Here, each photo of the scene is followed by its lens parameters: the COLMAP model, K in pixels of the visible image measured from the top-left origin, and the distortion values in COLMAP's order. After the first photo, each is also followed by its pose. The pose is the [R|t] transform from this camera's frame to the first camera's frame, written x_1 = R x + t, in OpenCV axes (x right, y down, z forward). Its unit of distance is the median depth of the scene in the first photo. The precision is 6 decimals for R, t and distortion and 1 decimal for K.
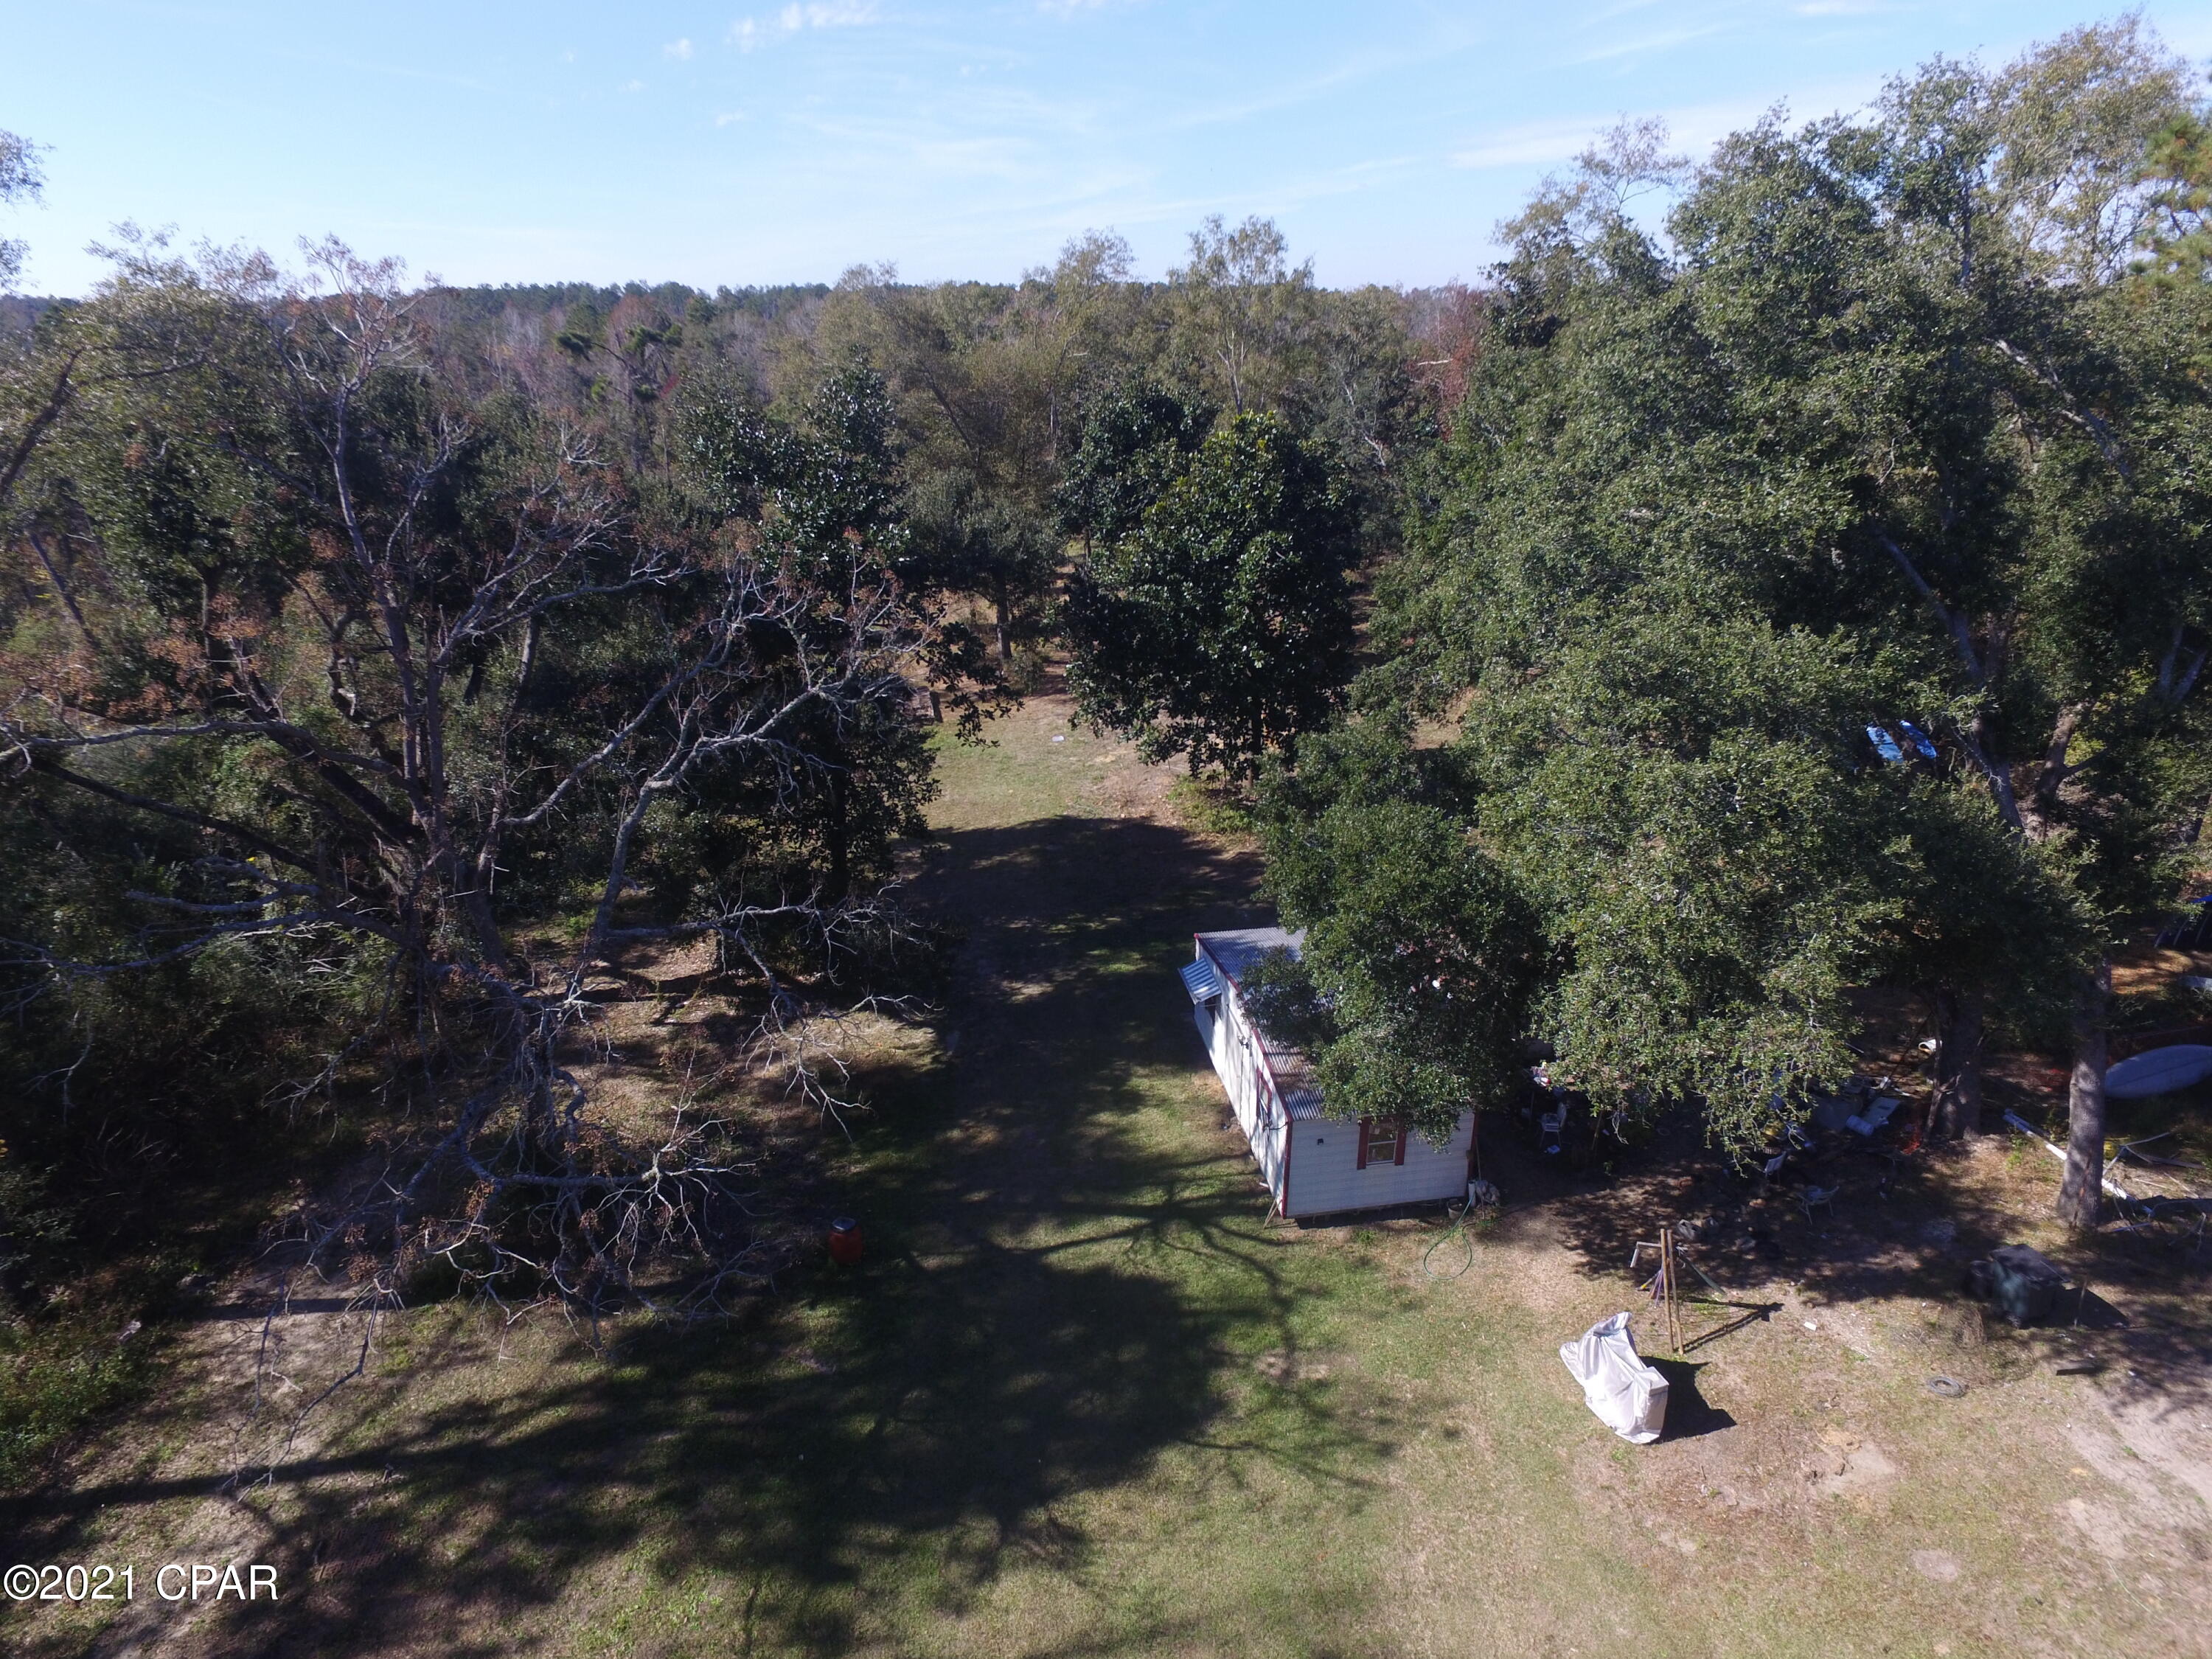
lens RADIAL K [[1287.4, 0, 1086.5], [0, 1287.4, 833.0], [0, 0, 1]] dist [-0.006348, 0.013738]
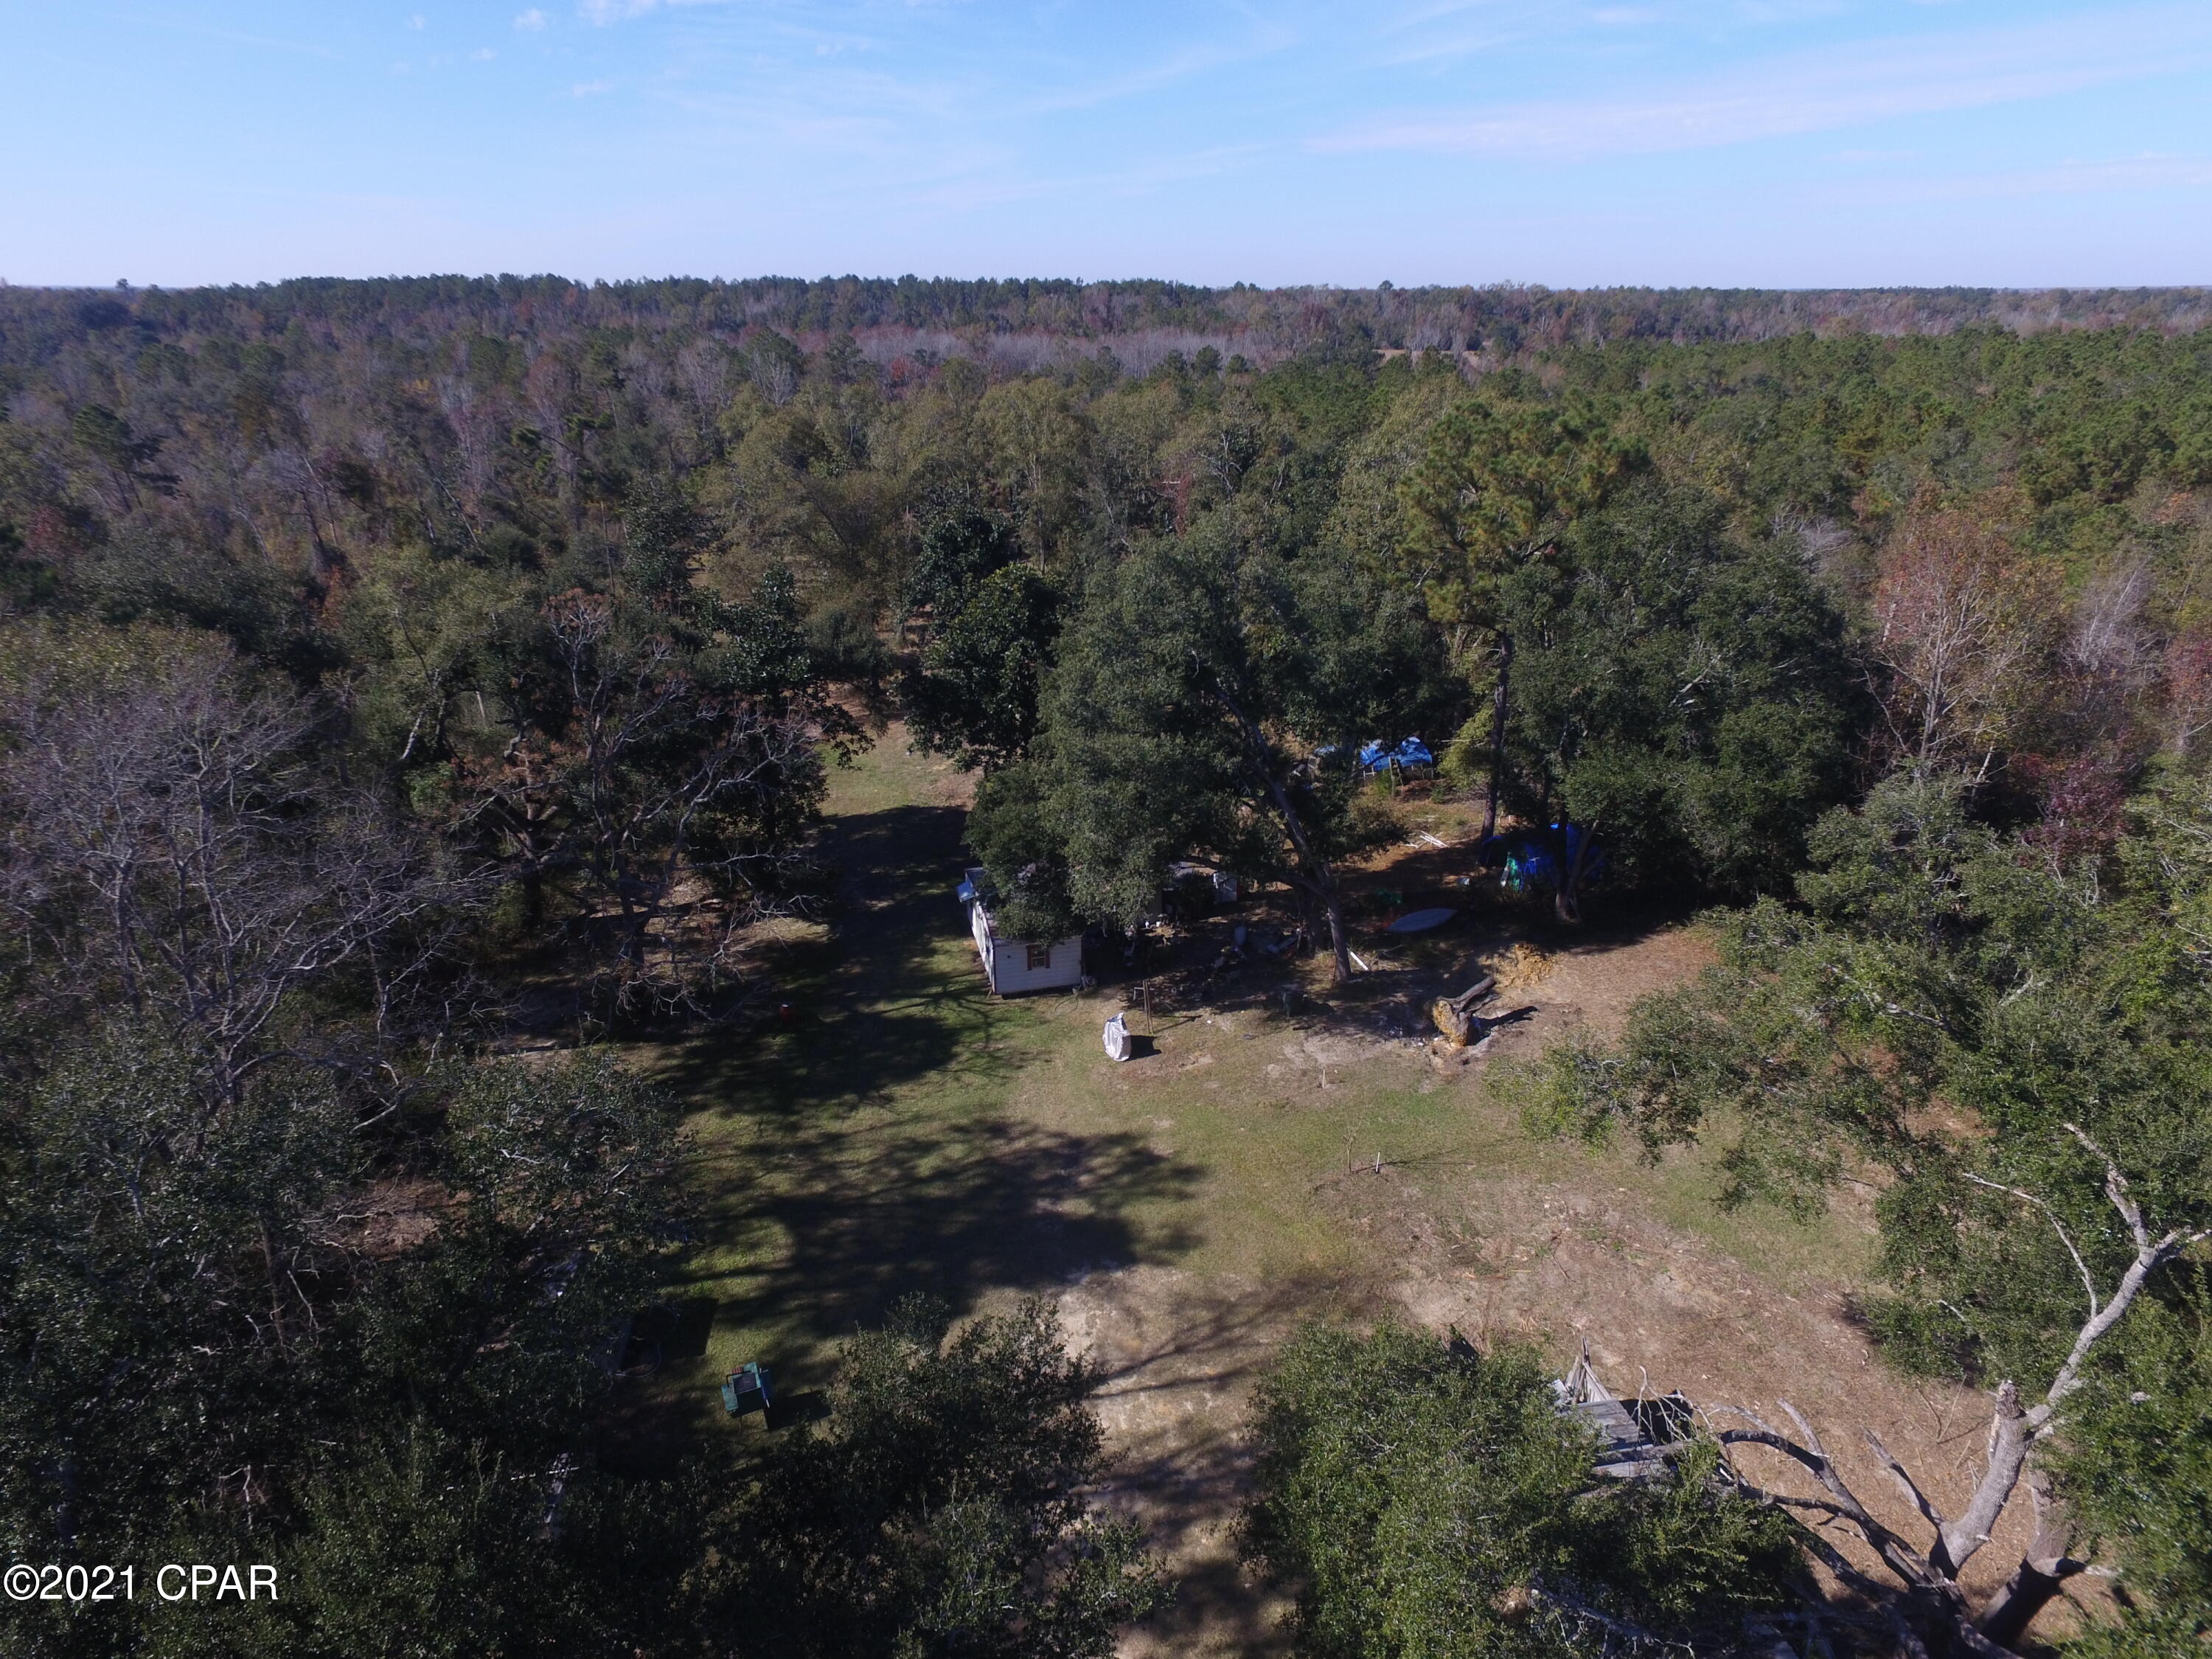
lens RADIAL K [[1287.4, 0, 1088.9], [0, 1287.4, 834.9], [0, 0, 1]] dist [-0.006348, 0.013738]
pose [[0.996290, -0.020047, 0.083697, 0.131006], [0.018683, 0.999680, 0.017051, -0.001029], [-0.084012, -0.015424, 0.996345, -1.118882]]
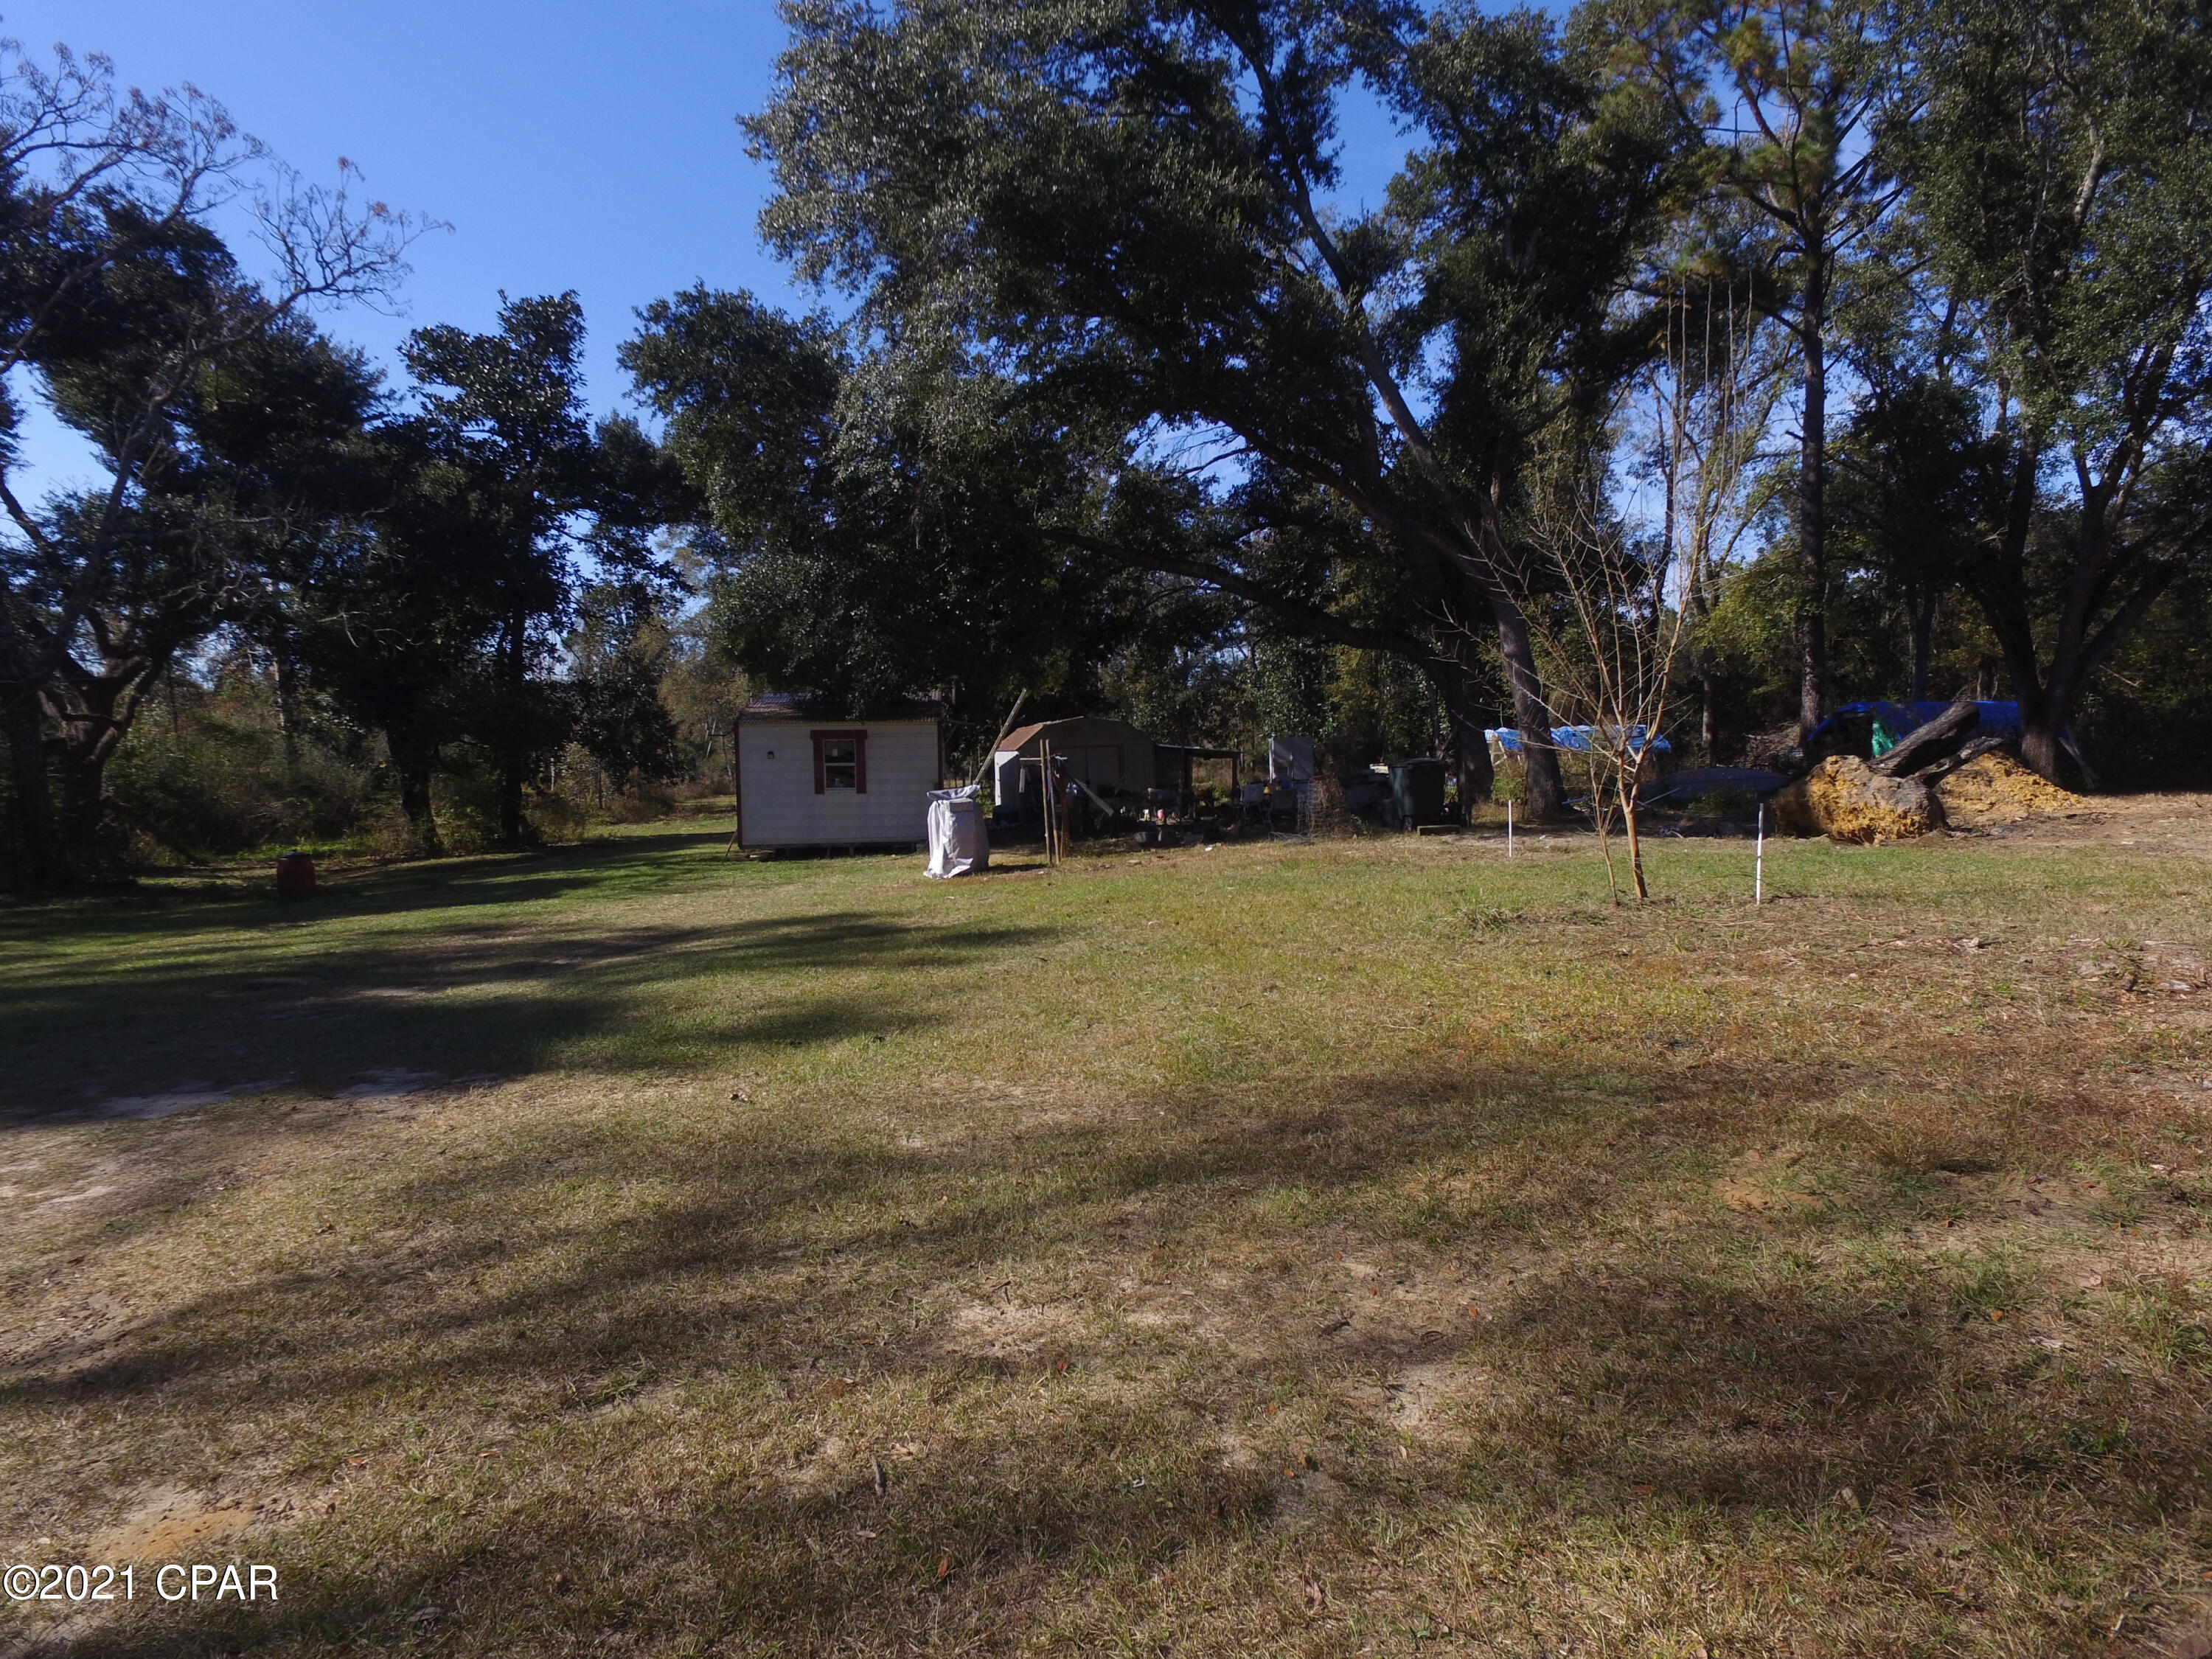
lens RADIAL K [[1287.4, 0, 1091.1], [0, 1287.4, 834.4], [0, 0, 1]] dist [-0.006348, 0.013738]
pose [[0.999278, 0.001646, -0.037945, 0.435647], [-0.013121, 0.952512, -0.304219, 0.557283], [0.035643, 0.304498, 0.951846, 0.089311]]
